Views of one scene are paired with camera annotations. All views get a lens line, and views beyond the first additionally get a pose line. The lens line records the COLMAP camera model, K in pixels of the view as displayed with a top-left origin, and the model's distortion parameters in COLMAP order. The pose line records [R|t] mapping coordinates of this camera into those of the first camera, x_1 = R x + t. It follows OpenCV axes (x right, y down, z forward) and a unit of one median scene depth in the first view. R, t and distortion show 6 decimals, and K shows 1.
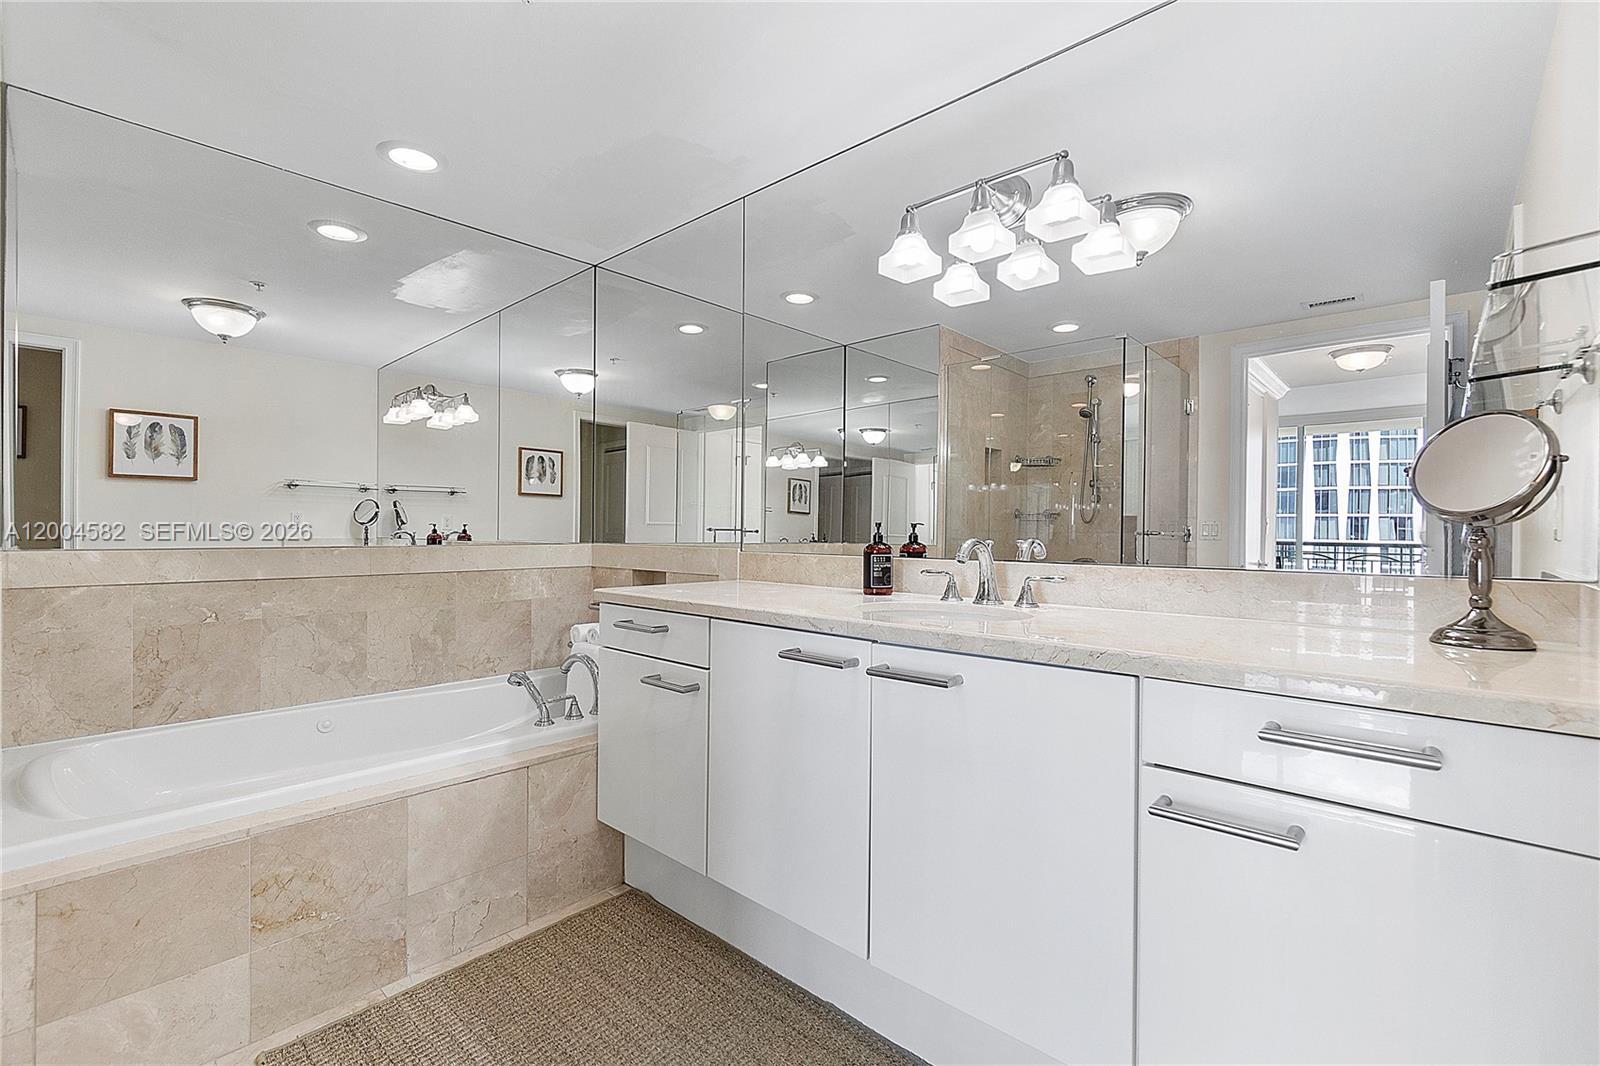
lens RADIAL K [[688.6, 0, 806.9], [0, 688.6, 533.1], [0, 0, 1]] dist [-0.012048, 0.000941]
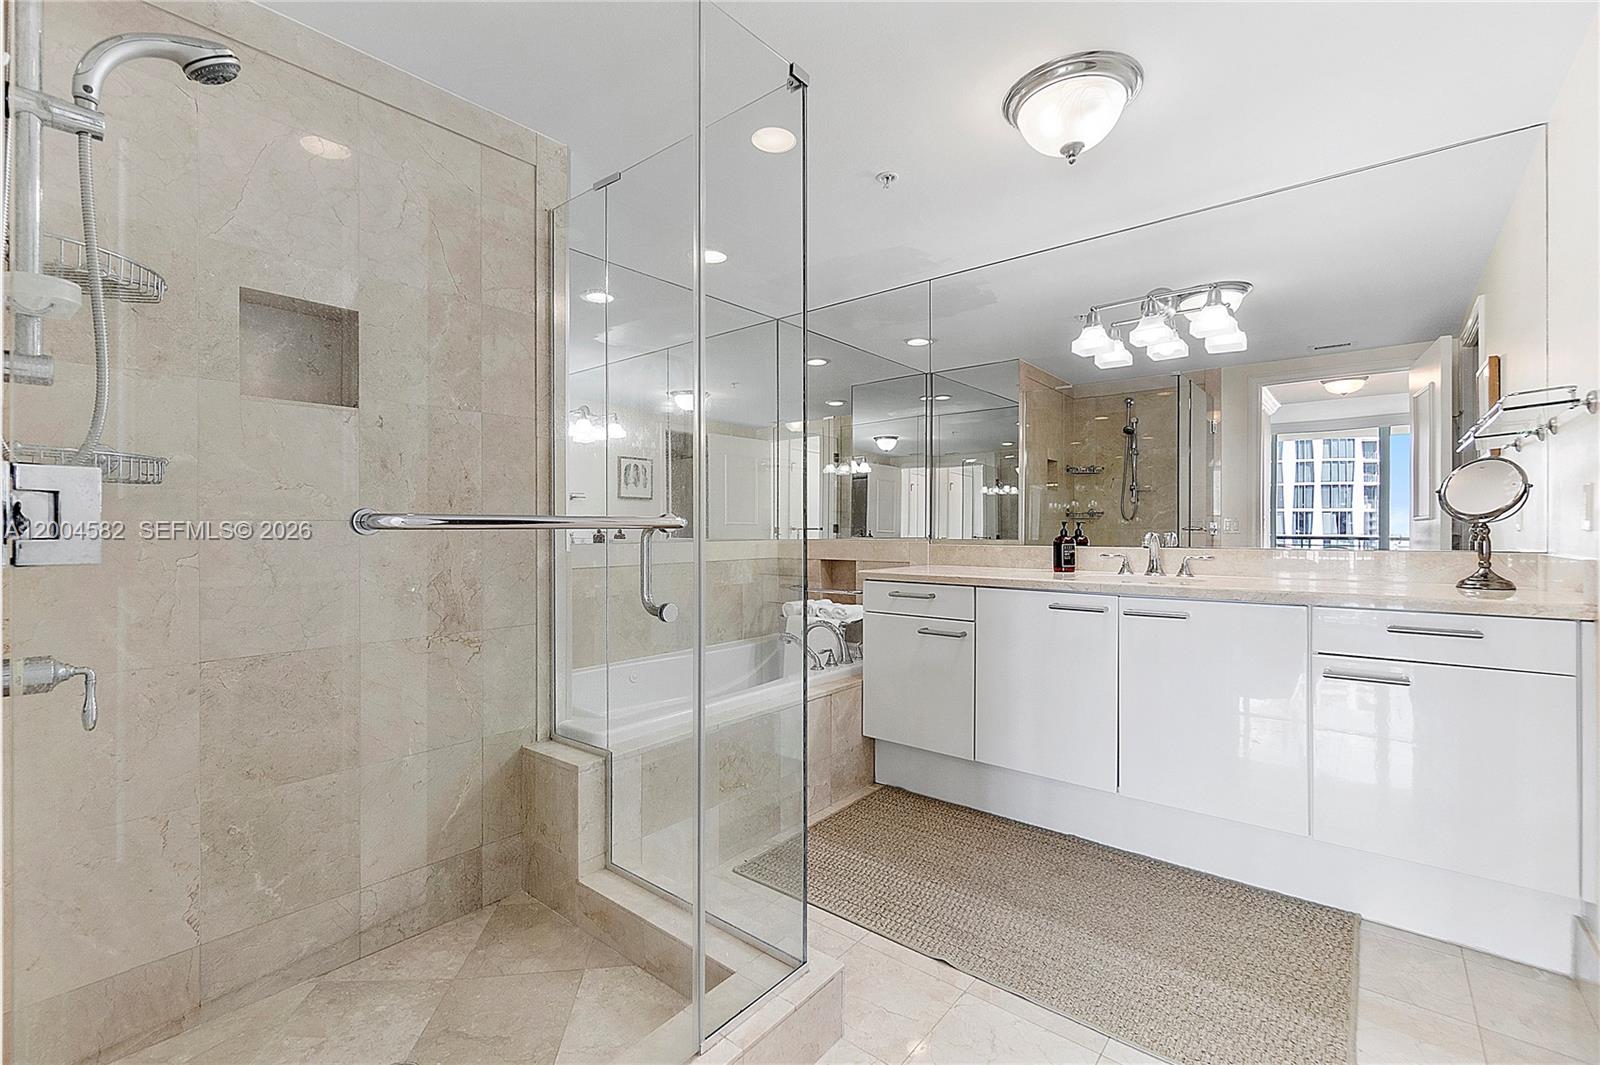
lens RADIAL K [[688.6, 0, 793.2], [0, 688.6, 529.3], [0, 0, 1]] dist [-0.012048, 0.000941]
pose [[0.998937, -0.007838, 0.045422, -0.458628], [0.007955, 0.999966, -0.002382, -0.000531], [-0.045402, 0.002740, 0.998965, -0.357078]]
